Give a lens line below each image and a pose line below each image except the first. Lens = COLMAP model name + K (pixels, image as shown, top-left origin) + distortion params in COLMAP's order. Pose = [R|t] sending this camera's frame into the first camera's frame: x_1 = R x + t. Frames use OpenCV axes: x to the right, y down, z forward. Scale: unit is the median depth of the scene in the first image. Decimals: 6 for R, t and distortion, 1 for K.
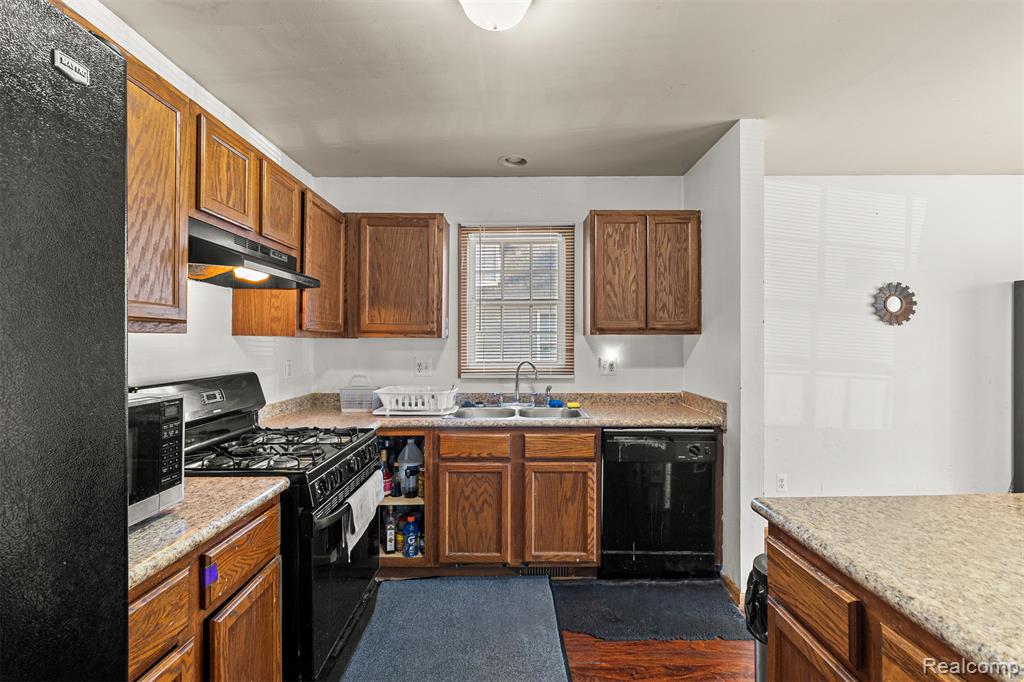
lens RADIAL K [[478.5, 0, 517.6], [0, 478.5, 340.2], [0, 0, 1]] dist [0.001113, 0.000165]
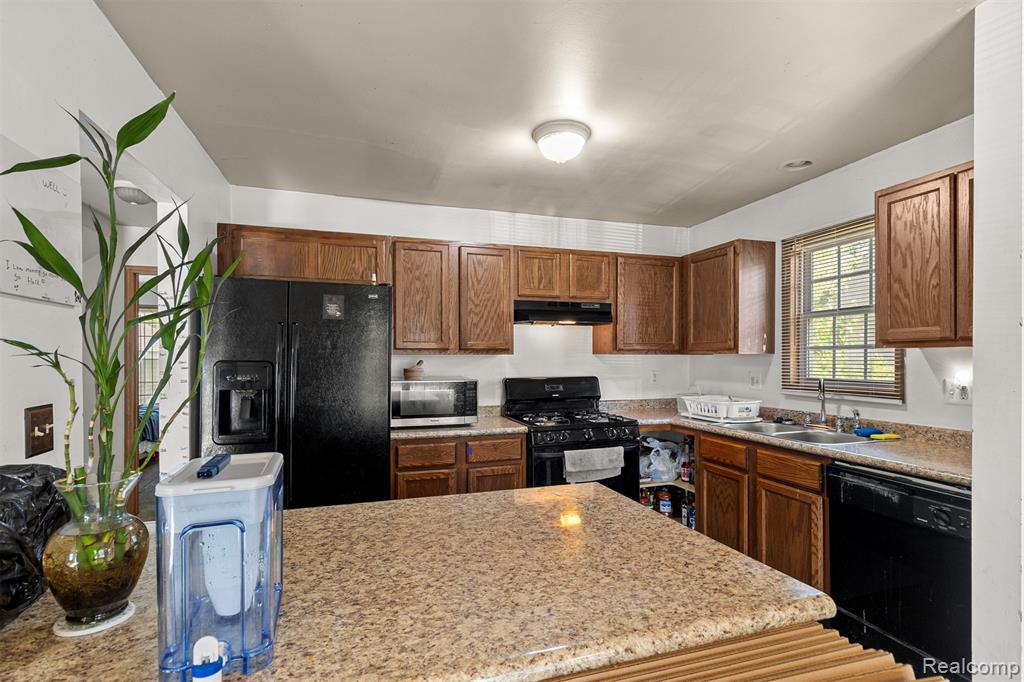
lens RADIAL K [[489.0, 0, 511.2], [0, 489.0, 361.1], [0, 0, 1]] dist [0.000409, 0.000033]
pose [[0.296709, 0.006270, -0.954947, 0.842404], [0.007897, 0.999928, 0.009019, -0.003062], [0.954935, -0.010217, 0.296638, 0.201312]]
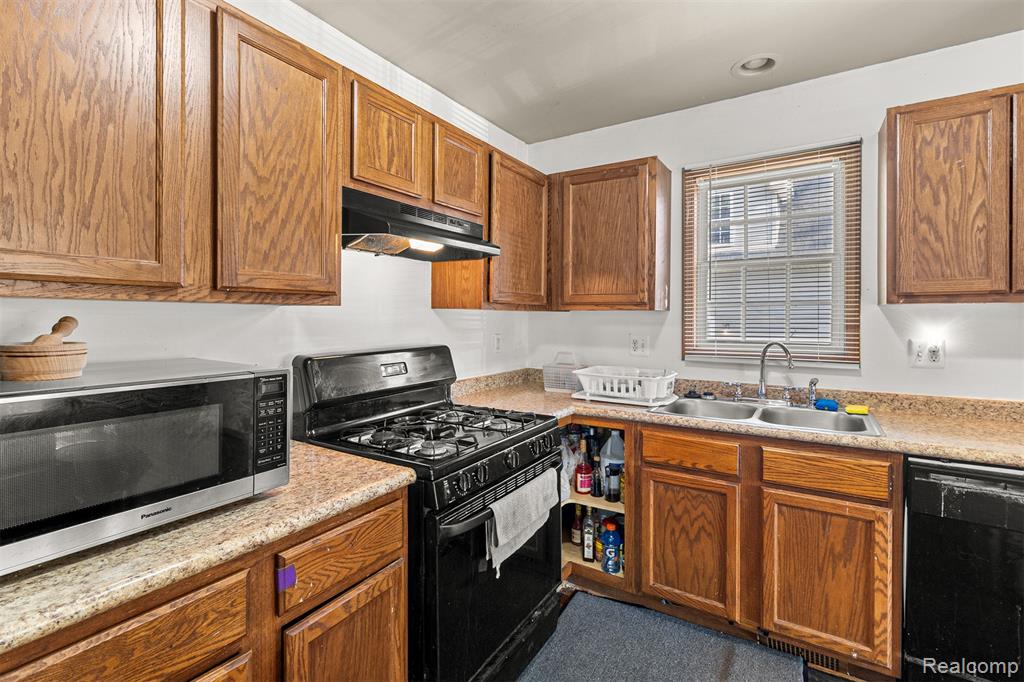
lens RADIAL K [[473.6, 0, 513.3], [0, 473.6, 317.4], [0, 0, 1]] dist [-0.000168, -0.000339]
pose [[0.843566, 0.002154, -0.537020, 0.079037], [0.001008, 0.999984, 0.005595, 0.002837], [0.537024, -0.005261, 0.843551, 0.220641]]
